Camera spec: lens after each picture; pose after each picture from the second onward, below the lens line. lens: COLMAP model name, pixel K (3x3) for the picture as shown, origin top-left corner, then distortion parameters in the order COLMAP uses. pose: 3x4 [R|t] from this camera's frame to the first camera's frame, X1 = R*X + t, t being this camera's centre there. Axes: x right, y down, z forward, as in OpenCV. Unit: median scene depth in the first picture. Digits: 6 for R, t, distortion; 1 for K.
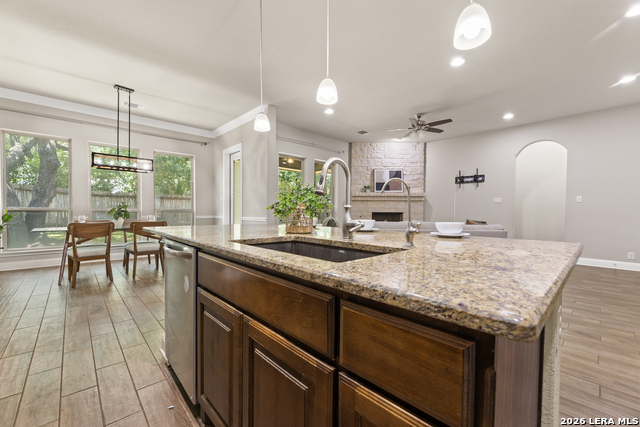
lens RADIAL K [[265.4, 0, 318.5], [0, 265.4, 215.5], [0, 0, 1]] dist [0.000096, -0.000566]
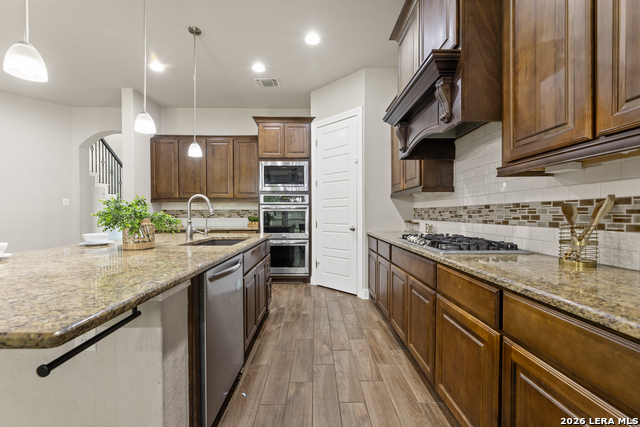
lens RADIAL K [[265.4, 0, 320.5], [0, 265.4, 217.9], [0, 0, 1]] dist [0.000096, -0.000566]
pose [[-0.745517, -0.015761, 0.666301, -0.295673], [0.007325, 0.999466, 0.031838, -0.020080], [-0.666447, 0.028617, -0.745003, 0.303642]]
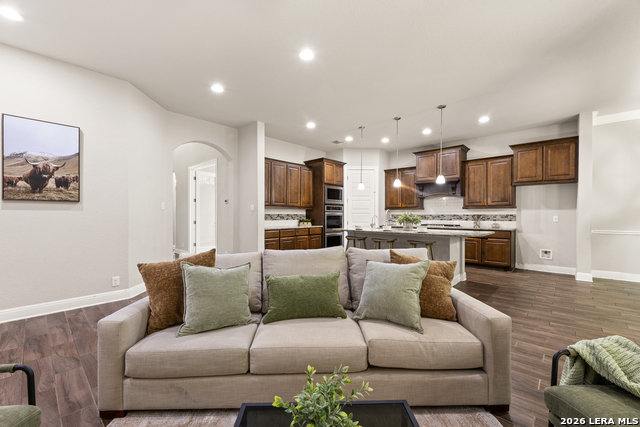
lens RADIAL K [[265.4, 0, 318.2], [0, 265.4, 216.0], [0, 0, 1]] dist [0.000096, -0.000566]
pose [[-0.997028, -0.006522, -0.076762, 0.255349], [-0.007712, 0.999855, 0.015206, -0.029498], [0.076651, 0.015753, -0.996934, 0.874738]]
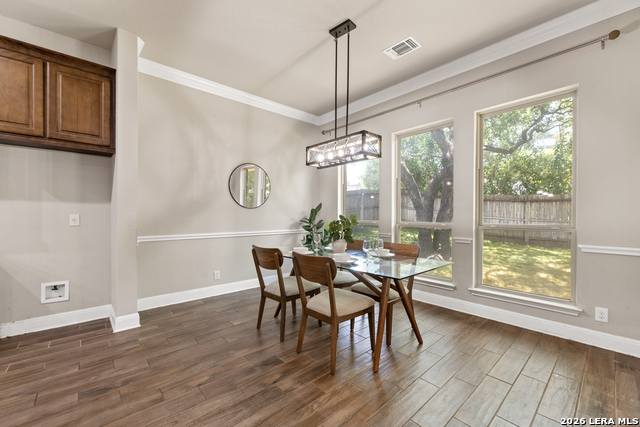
lens RADIAL K [[265.4, 0, 321.7], [0, 265.4, 217.4], [0, 0, 1]] dist [0.000096, -0.000566]
pose [[-0.006765, 0.005809, -0.999960, -0.069504], [-0.015489, 0.999863, 0.005913, -0.027193], [0.999857, 0.015528, -0.006674, 0.558646]]
